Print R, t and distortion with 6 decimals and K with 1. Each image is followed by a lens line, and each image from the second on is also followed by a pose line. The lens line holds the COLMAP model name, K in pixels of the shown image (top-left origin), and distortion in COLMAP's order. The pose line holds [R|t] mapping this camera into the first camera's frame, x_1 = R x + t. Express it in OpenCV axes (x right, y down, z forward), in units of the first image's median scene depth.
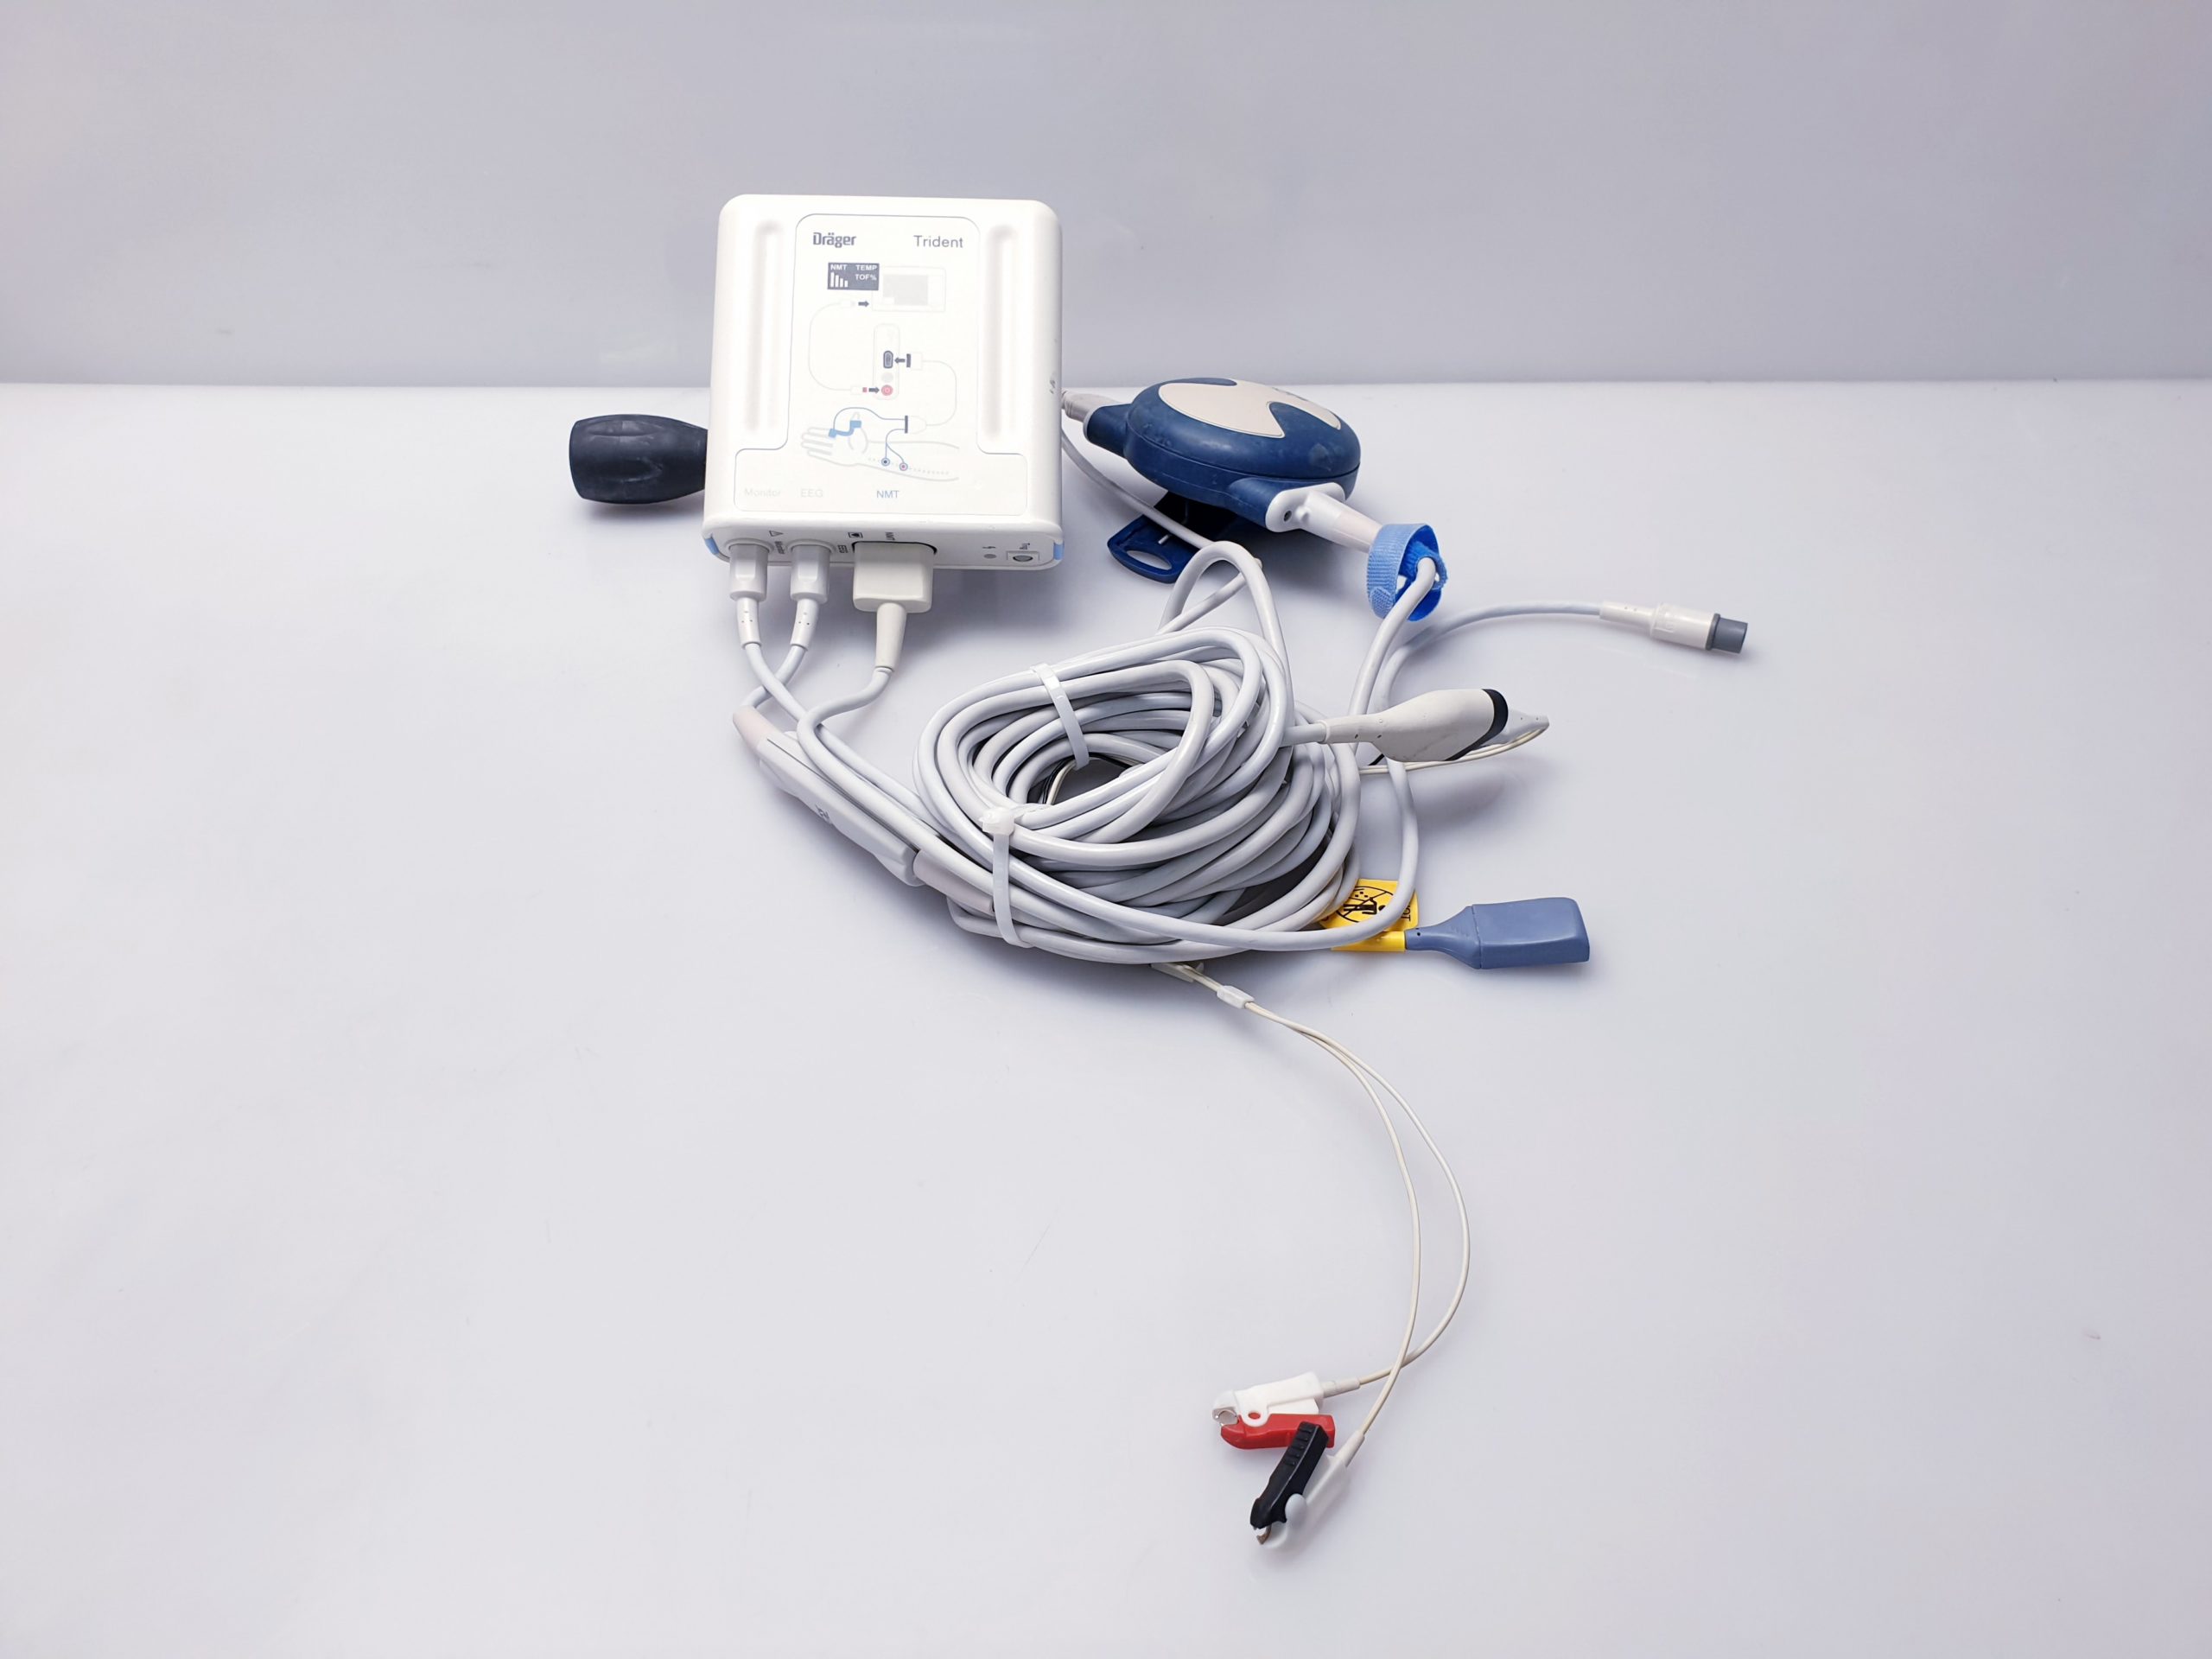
lens RADIAL K [[1680.5, 0, 1103.5], [0, 1680.5, 826.5], [0, 0, 1]] dist [-0.011234, -0.002153]
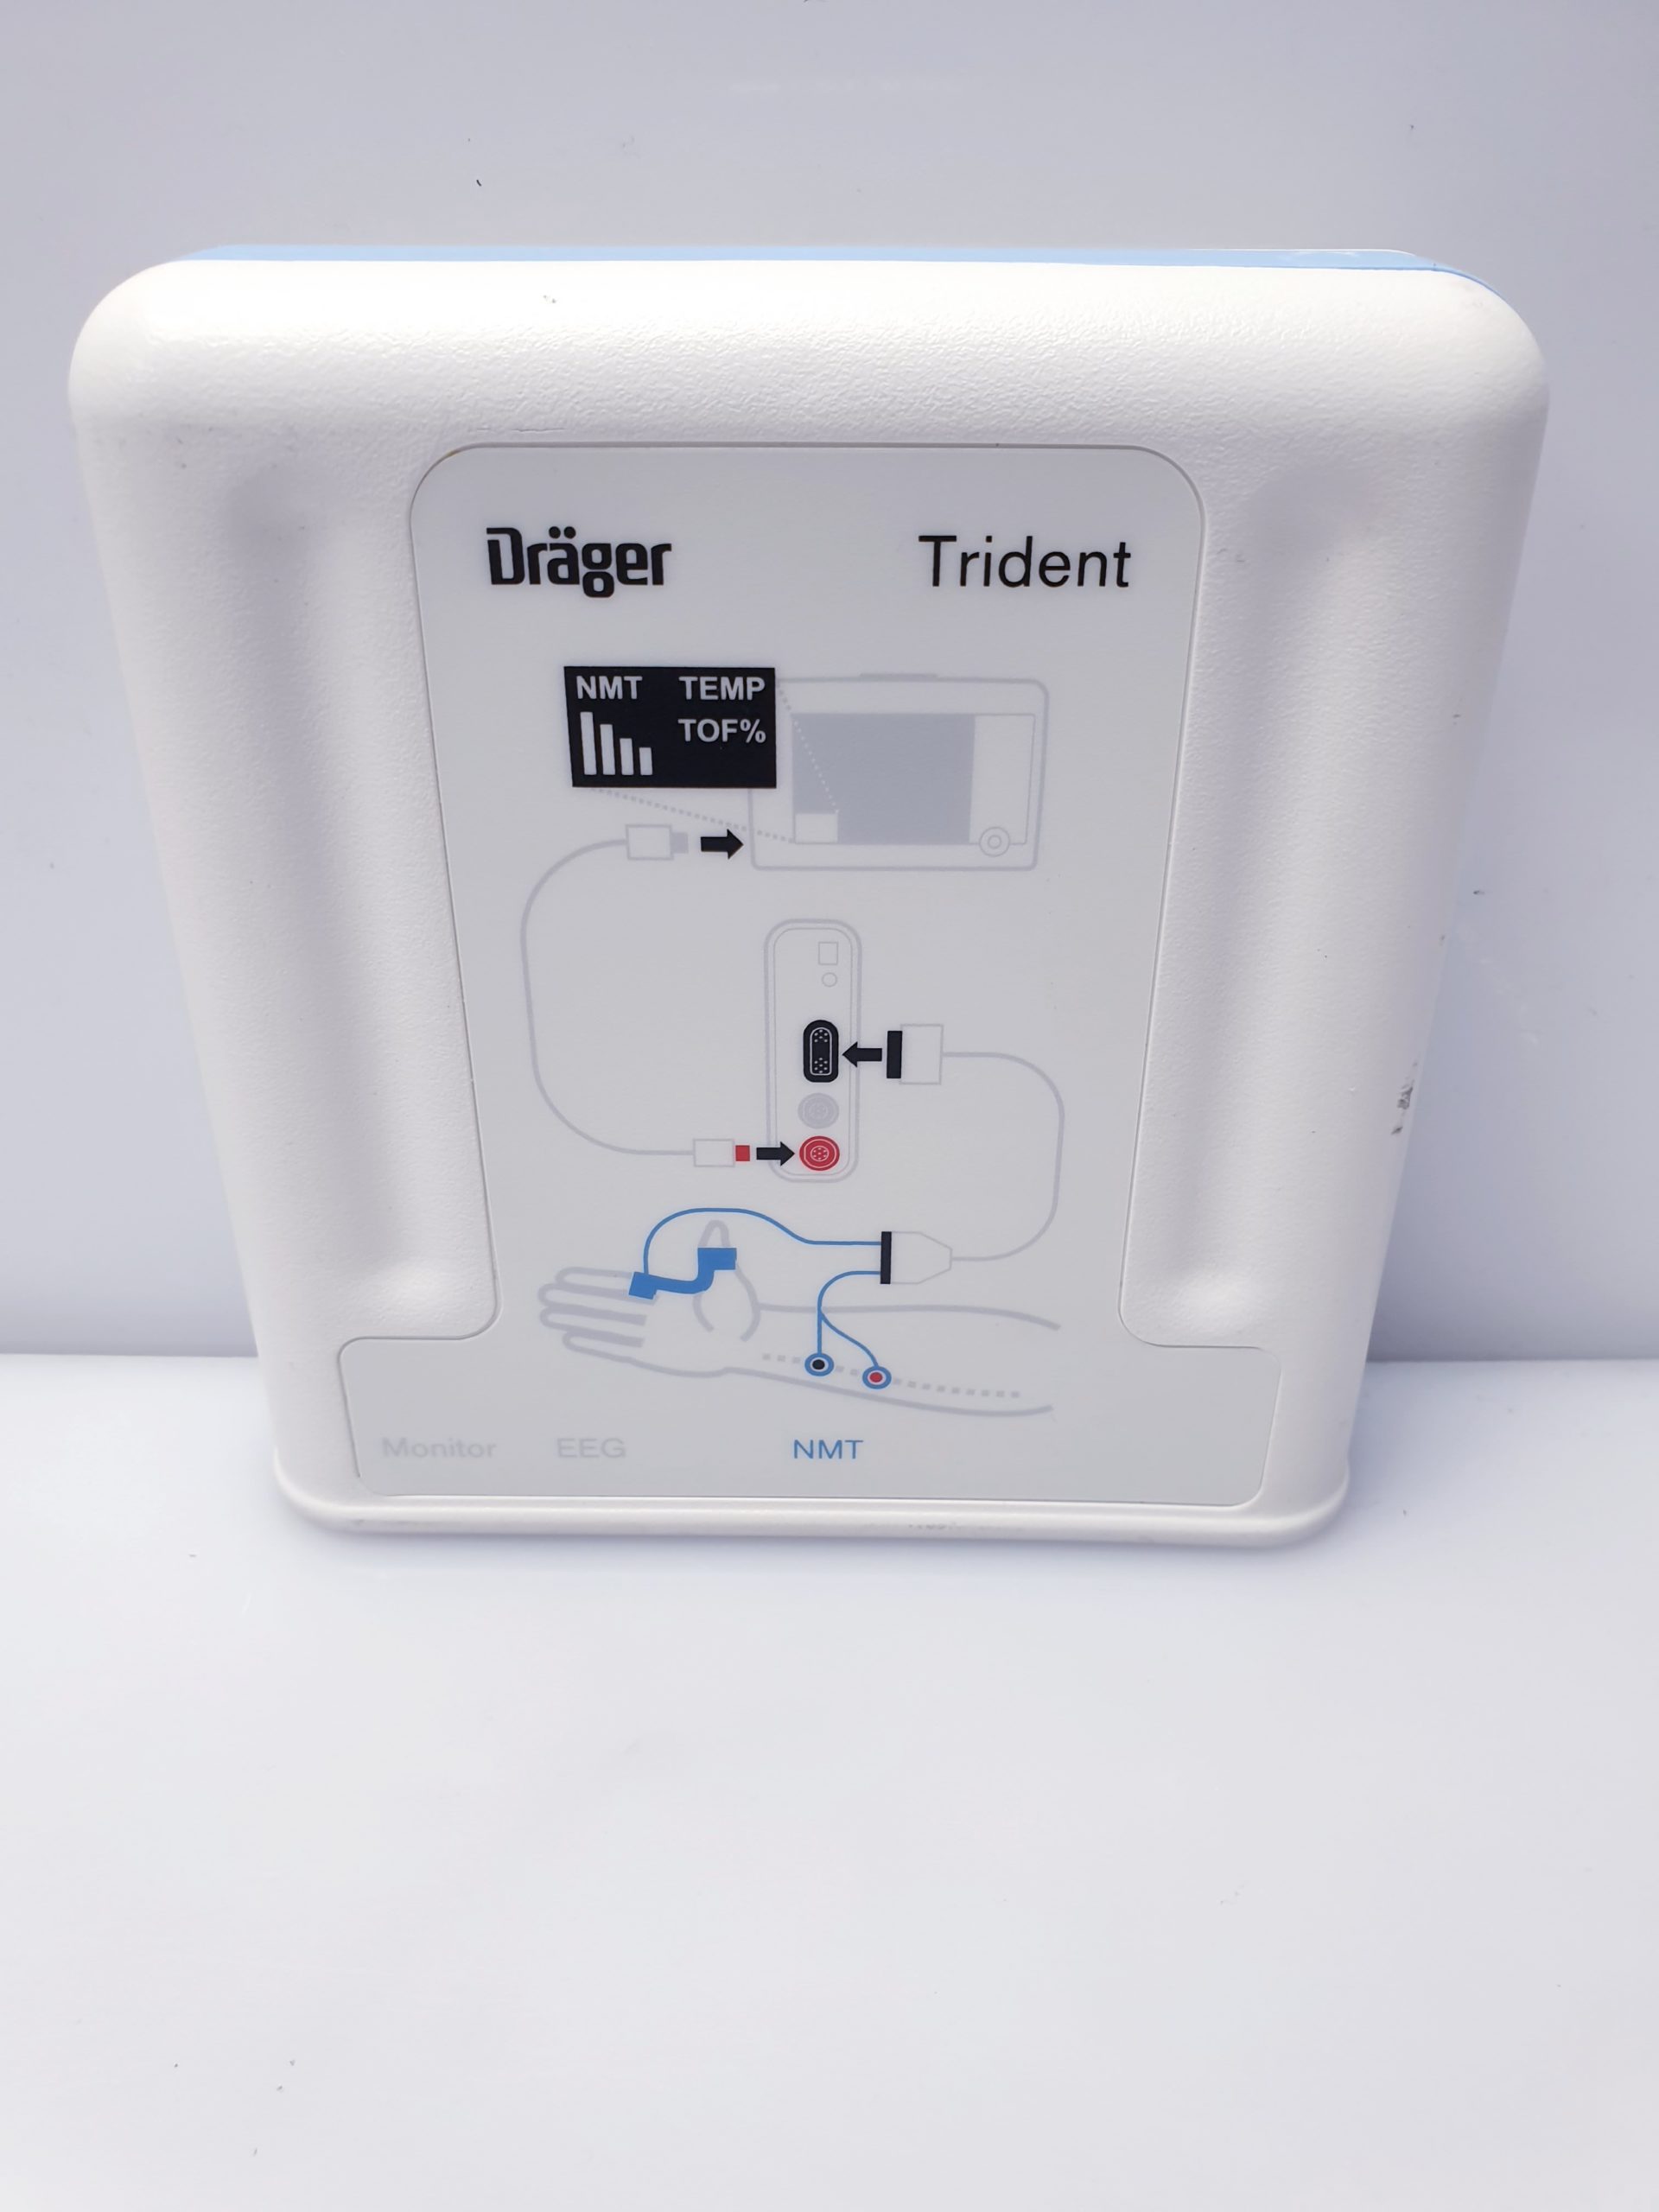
lens RADIAL K [[1680.5, 0, 827.3], [0, 1680.5, 1106.6], [0, 0, 1]] dist [-0.011234, -0.002153]
pose [[0.984809, 0.002283, -0.173626, -0.078160], [-0.041600, 0.973896, -0.223151, -0.205004], [0.168584, 0.226984, 0.959196, 0.727516]]
